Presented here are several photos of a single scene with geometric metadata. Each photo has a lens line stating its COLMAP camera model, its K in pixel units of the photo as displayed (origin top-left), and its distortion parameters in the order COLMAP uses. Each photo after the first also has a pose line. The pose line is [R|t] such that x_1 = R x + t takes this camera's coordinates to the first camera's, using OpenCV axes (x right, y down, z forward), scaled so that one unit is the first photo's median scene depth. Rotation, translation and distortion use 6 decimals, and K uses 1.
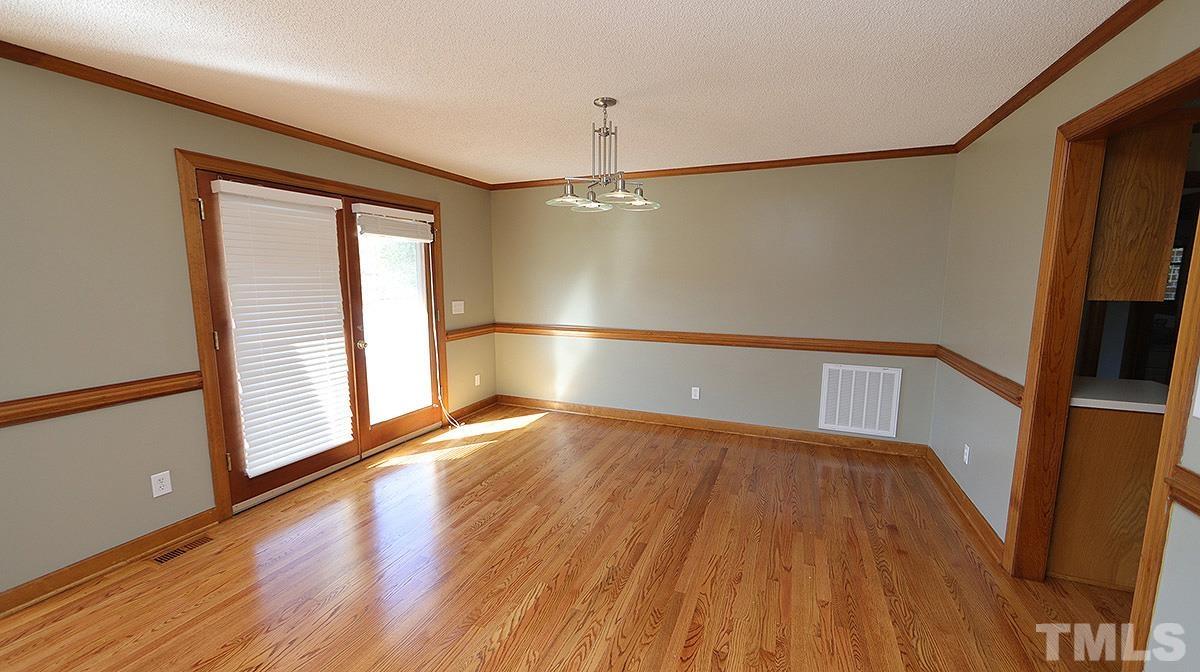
lens RADIAL K [[469.6, 0, 601.2], [0, 469.6, 338.6], [0, 0, 1]] dist [0.000099, 0.000067]
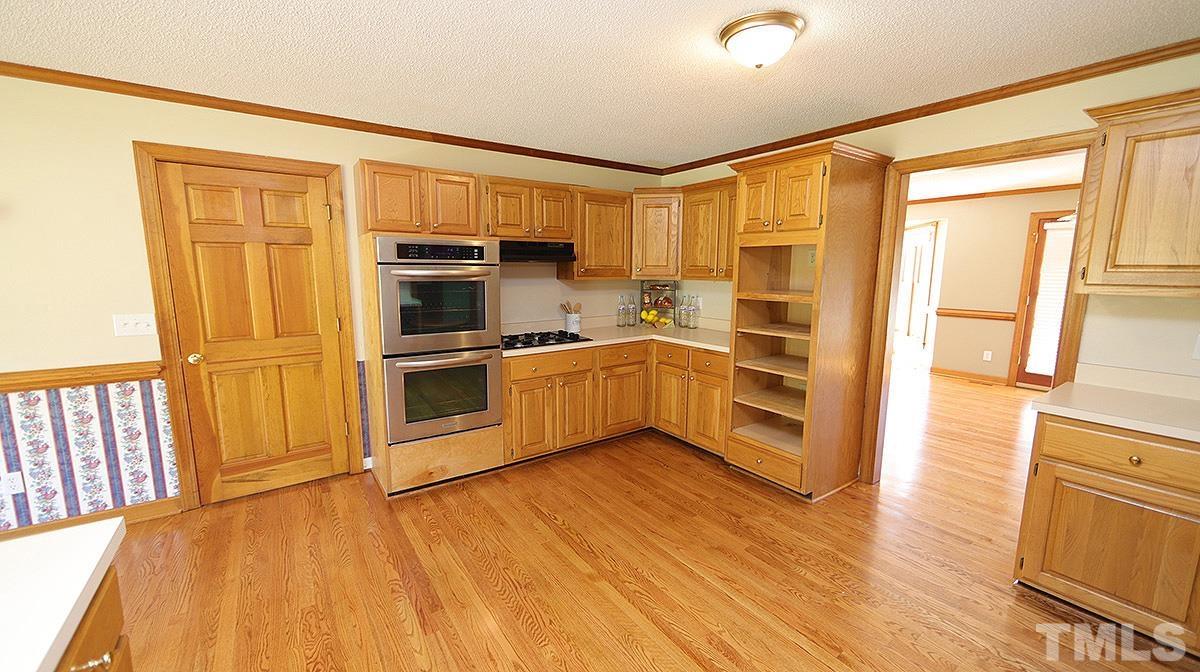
lens RADIAL K [[469.6, 0, 601.7], [0, 469.6, 336.1], [0, 0, 1]] dist [0.000099, 0.000067]
pose [[-0.537368, 0.119751, -0.834803, 2.020724], [-0.121278, 0.968606, 0.217012, -0.068193], [0.834582, 0.217859, -0.505974, 0.517712]]
